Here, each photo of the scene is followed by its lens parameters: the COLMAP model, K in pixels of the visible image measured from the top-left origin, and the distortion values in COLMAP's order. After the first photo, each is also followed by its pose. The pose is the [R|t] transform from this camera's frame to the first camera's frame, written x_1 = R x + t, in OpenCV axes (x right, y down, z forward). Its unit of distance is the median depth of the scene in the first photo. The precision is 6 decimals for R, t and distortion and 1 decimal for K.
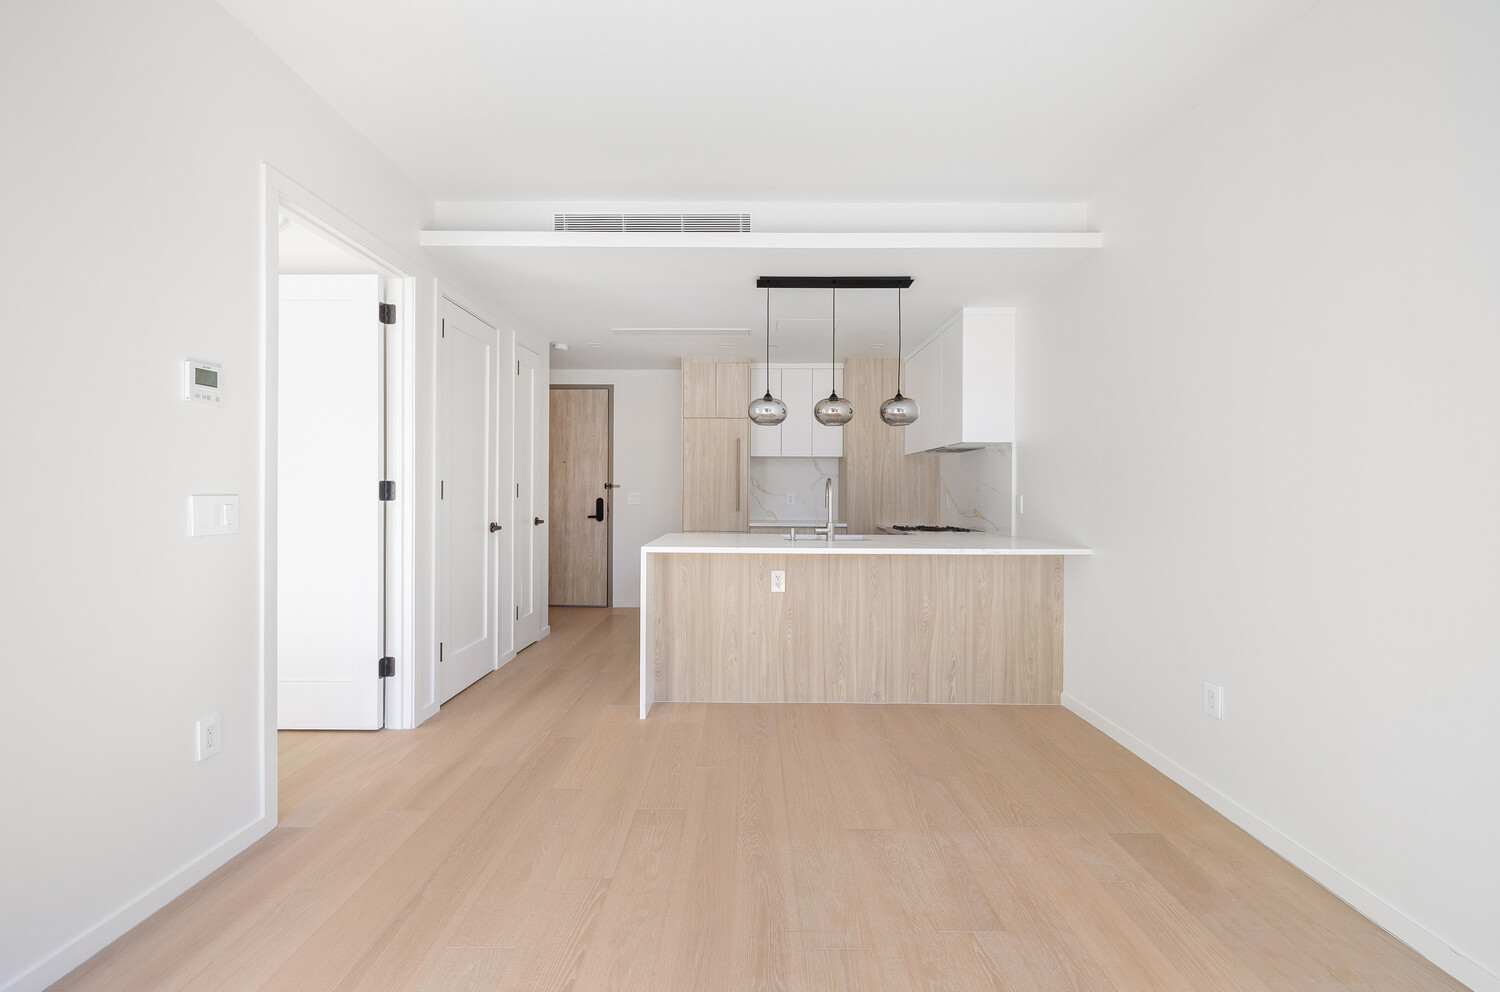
lens RADIAL K [[630.9, 0, 751.0], [0, 630.9, 493.4], [0, 0, 1]] dist [-0.001246, -0.000144]
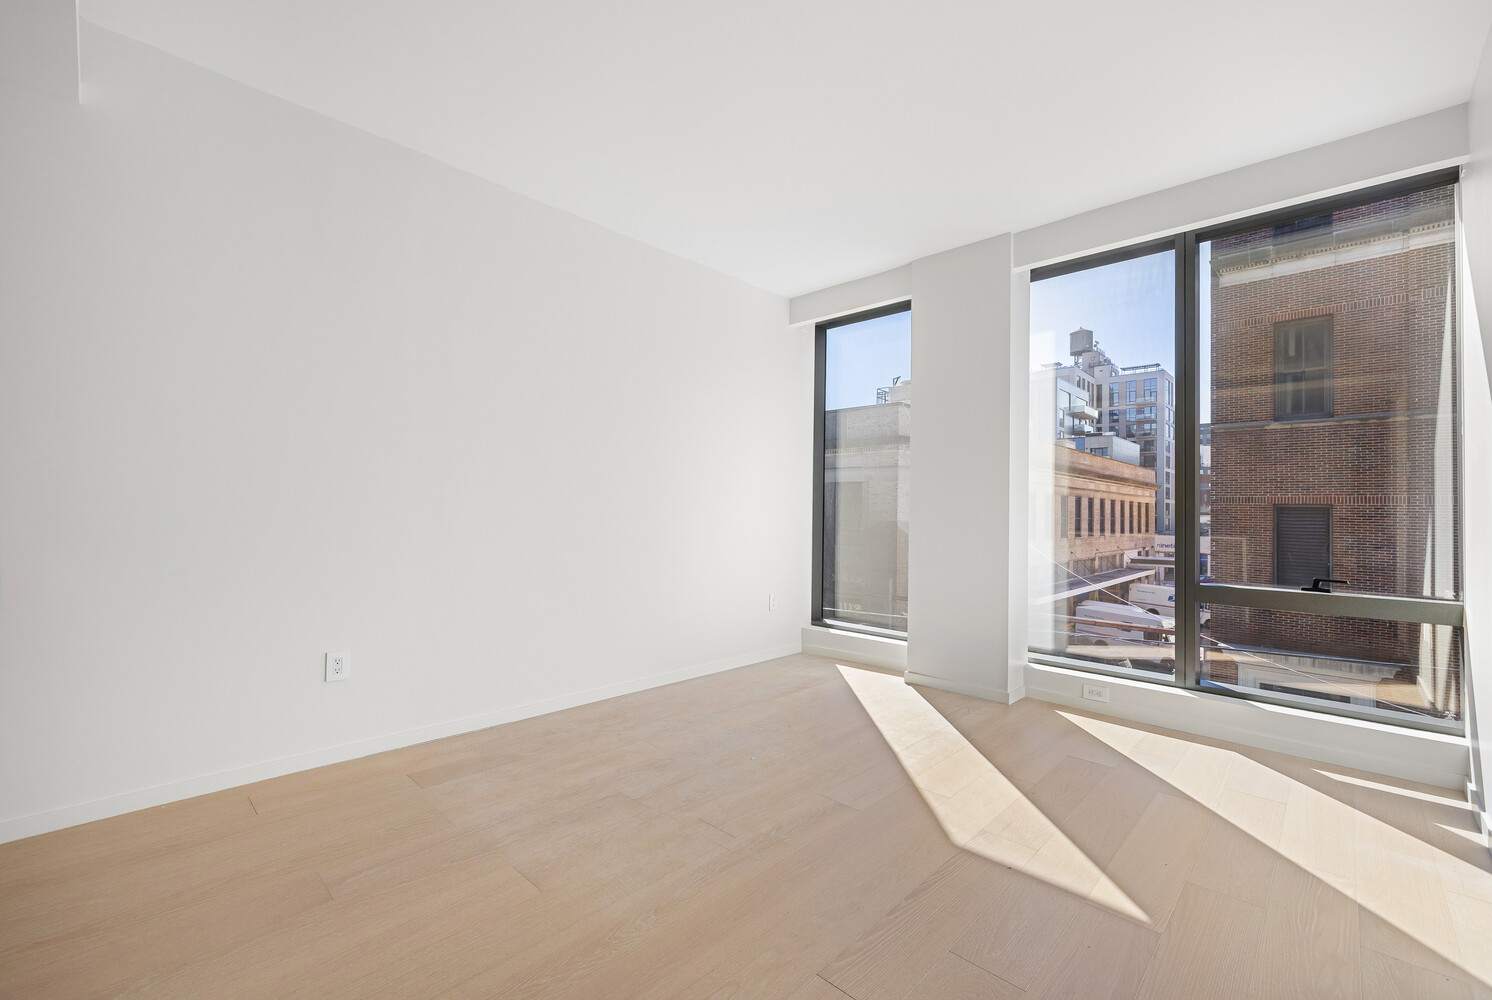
lens RADIAL K [[627.5, 0, 752.6], [0, 627.5, 501.0], [0, 0, 1]] dist [-0.001246, -0.000144]
pose [[-0.726977, -0.005799, 0.686637, -0.252612], [-0.012958, 0.999902, -0.005275, 0.015763], [-0.686540, -0.012732, -0.726981, 0.596715]]
